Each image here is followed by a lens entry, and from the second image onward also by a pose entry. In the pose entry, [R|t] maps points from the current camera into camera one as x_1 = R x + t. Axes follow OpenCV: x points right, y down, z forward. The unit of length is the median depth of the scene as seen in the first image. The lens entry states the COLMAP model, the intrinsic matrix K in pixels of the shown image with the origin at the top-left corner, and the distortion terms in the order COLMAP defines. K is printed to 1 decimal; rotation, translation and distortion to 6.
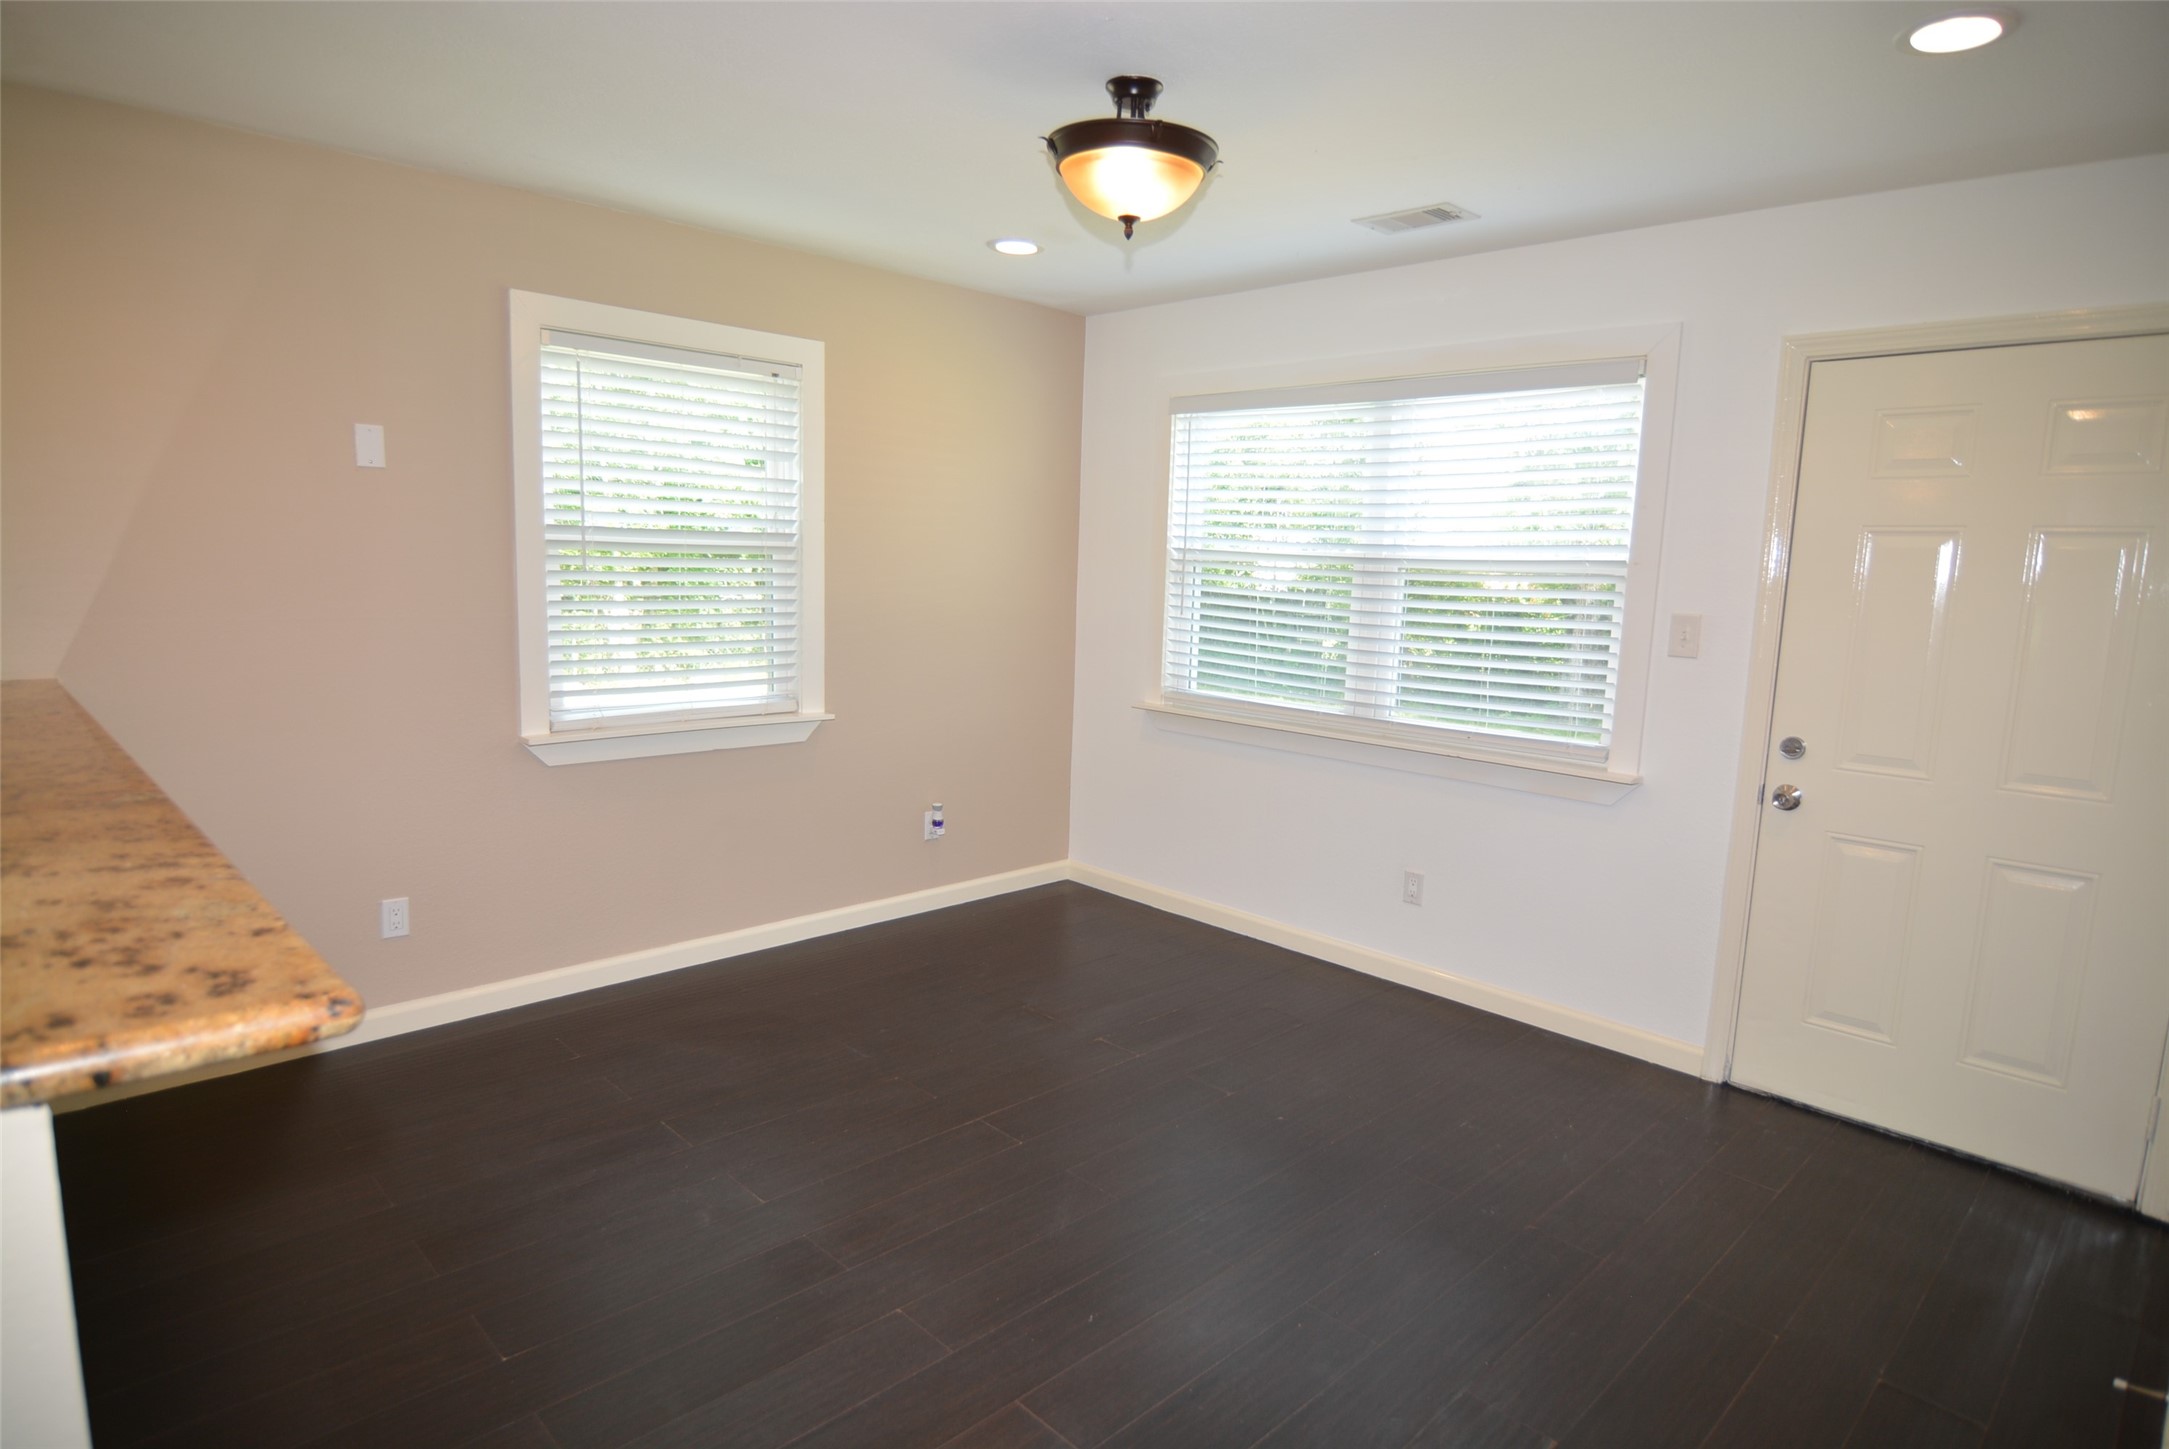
lens RADIAL K [[1186.7, 0, 1091.0], [0, 1186.7, 737.0], [0, 0, 1]] dist [-0.007399, -0.009592]
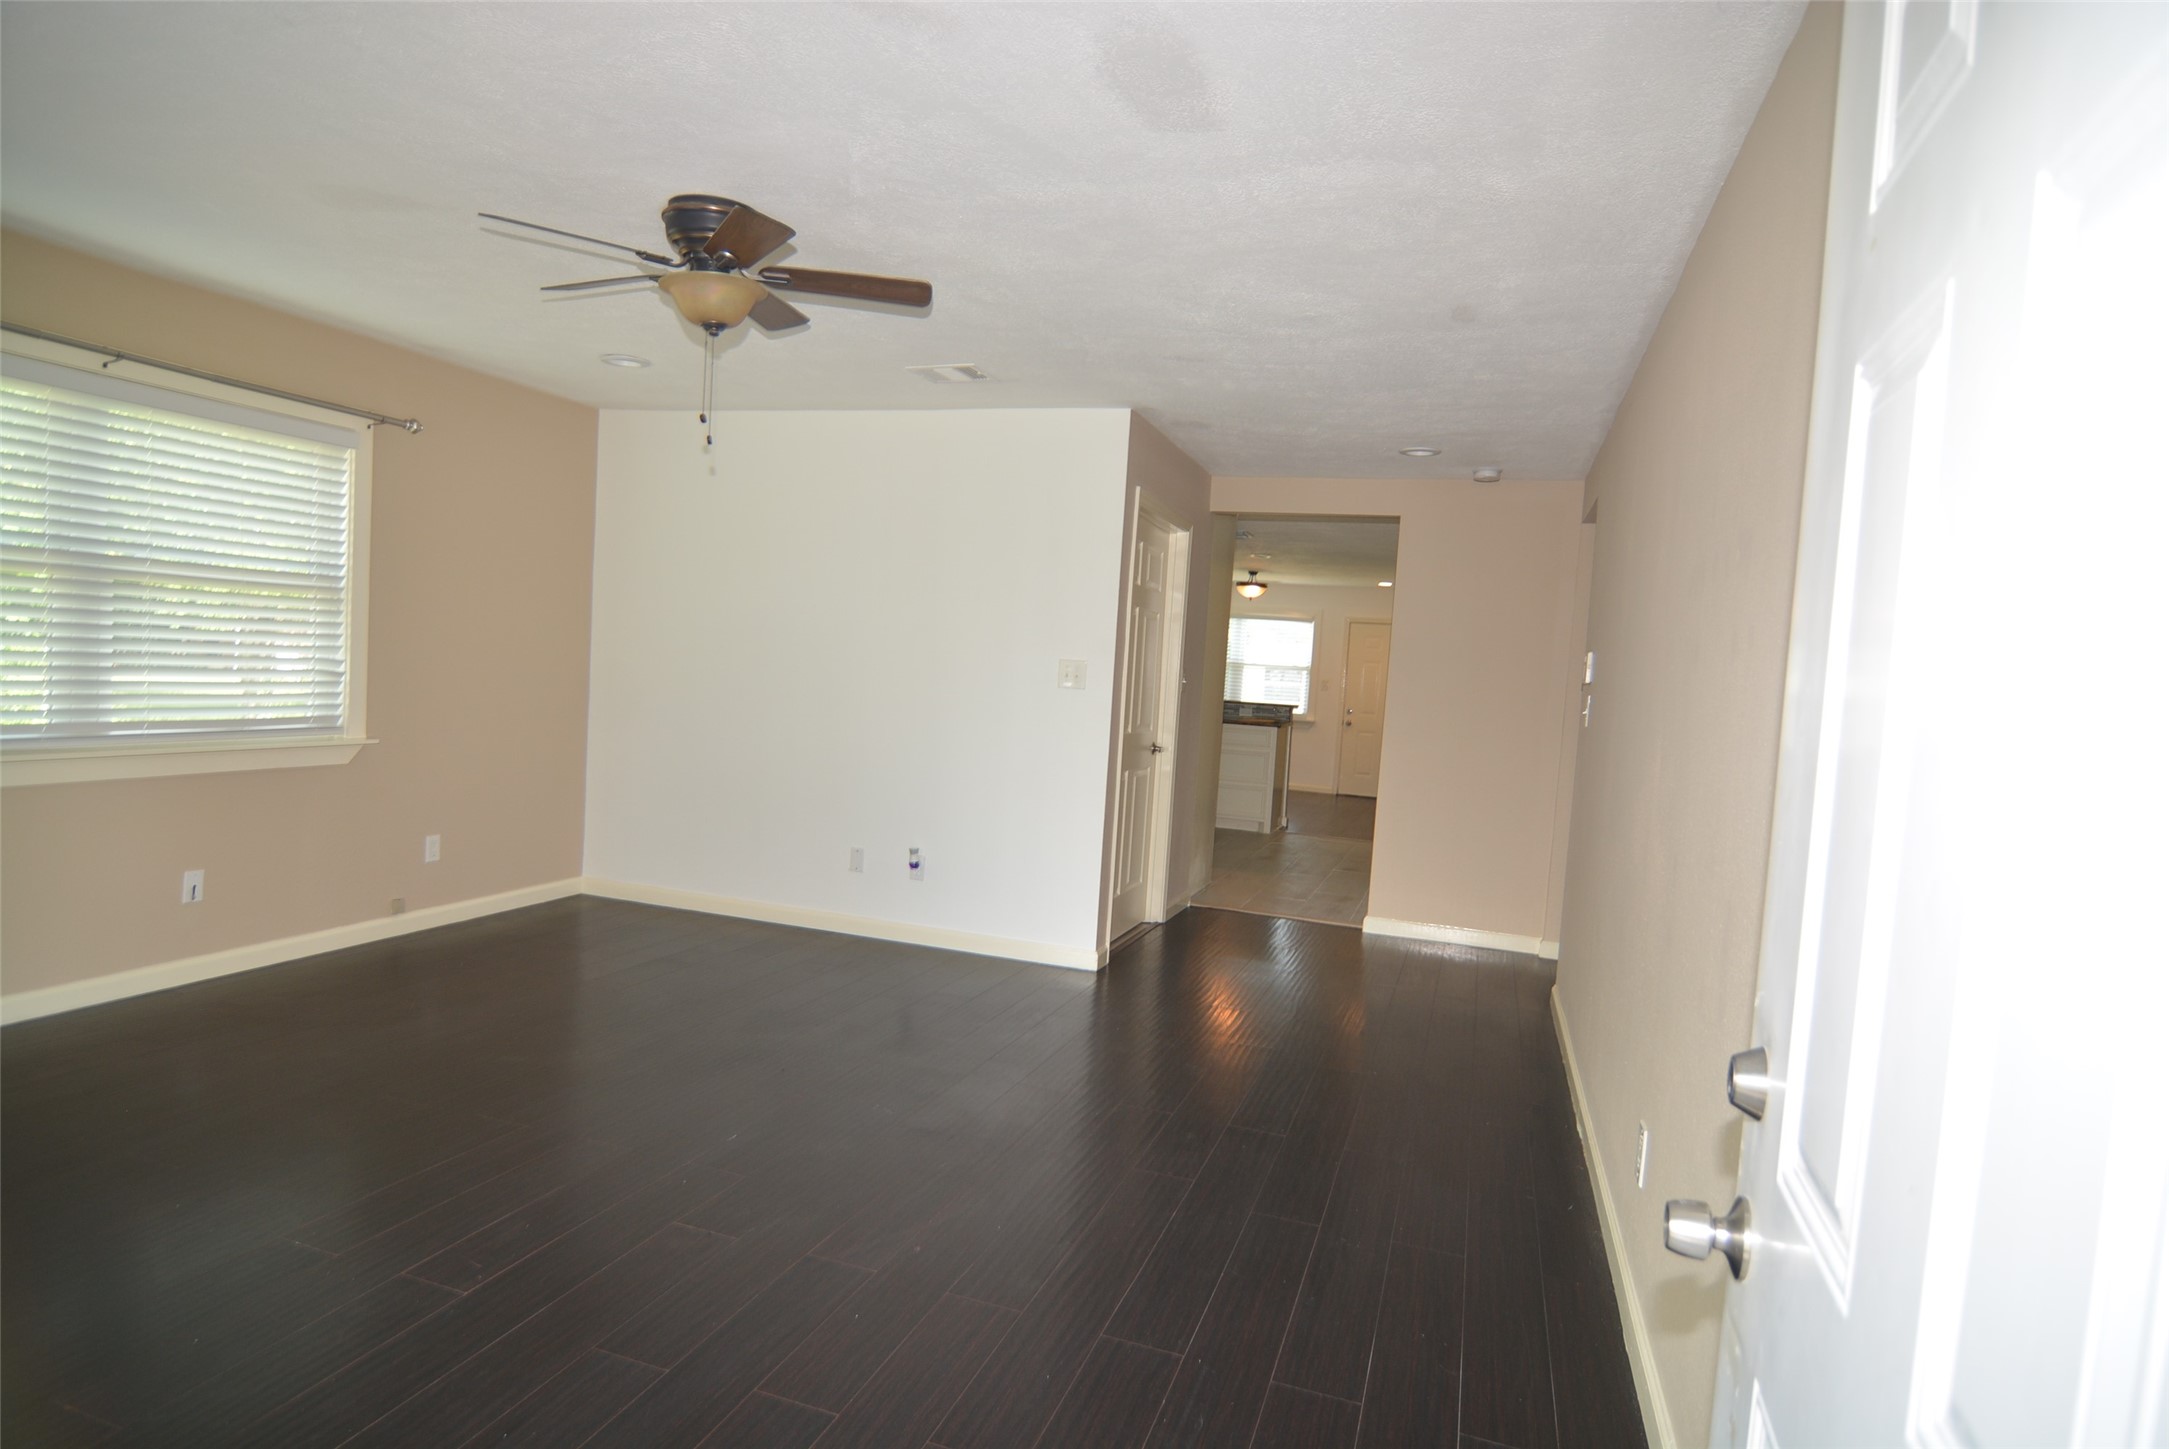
lens RADIAL K [[1186.7, 0, 1073.3], [0, 1186.7, 744.0], [0, 0, 1]] dist [-0.007399, -0.009592]
pose [[0.898590, -0.001133, 0.438788, -2.010676], [0.029195, 0.997935, -0.057212, 0.315310], [-0.437817, 0.064221, 0.896768, -2.210918]]
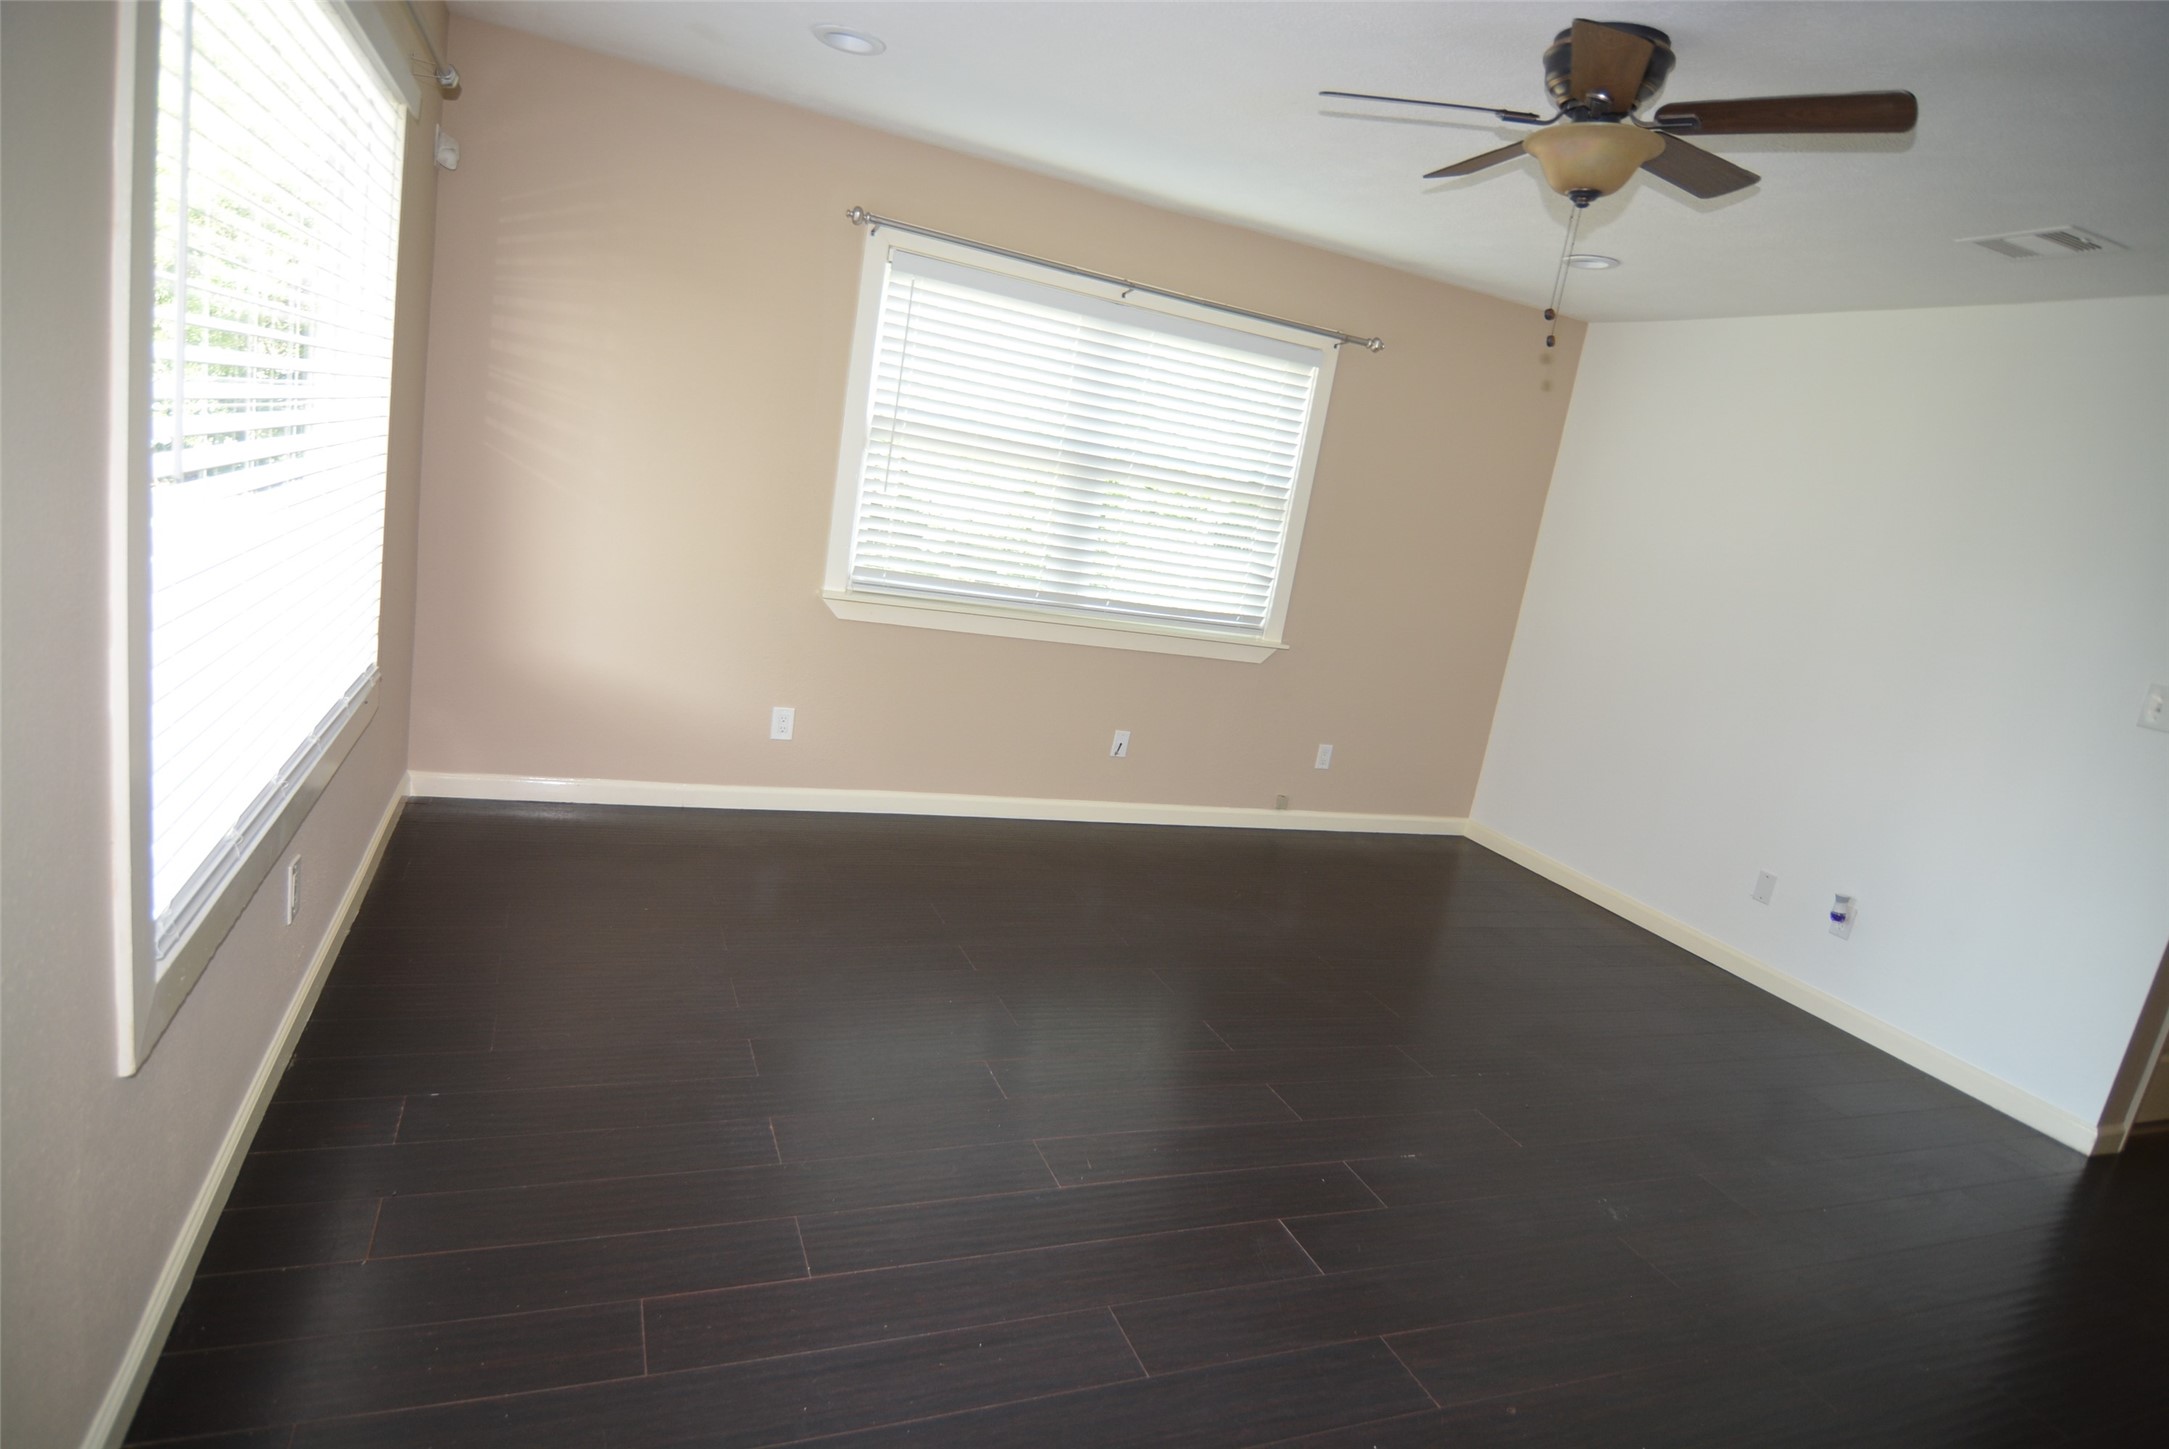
lens RADIAL K [[1186.7, 0, 1076.4], [0, 1186.7, 739.4], [0, 0, 1]] dist [-0.007399, -0.009592]
pose [[0.912384, 0.204553, -0.354562, -1.842747], [-0.193964, 0.978815, 0.065573, 0.279331], [0.360463, 0.008945, 0.932730, -2.094932]]
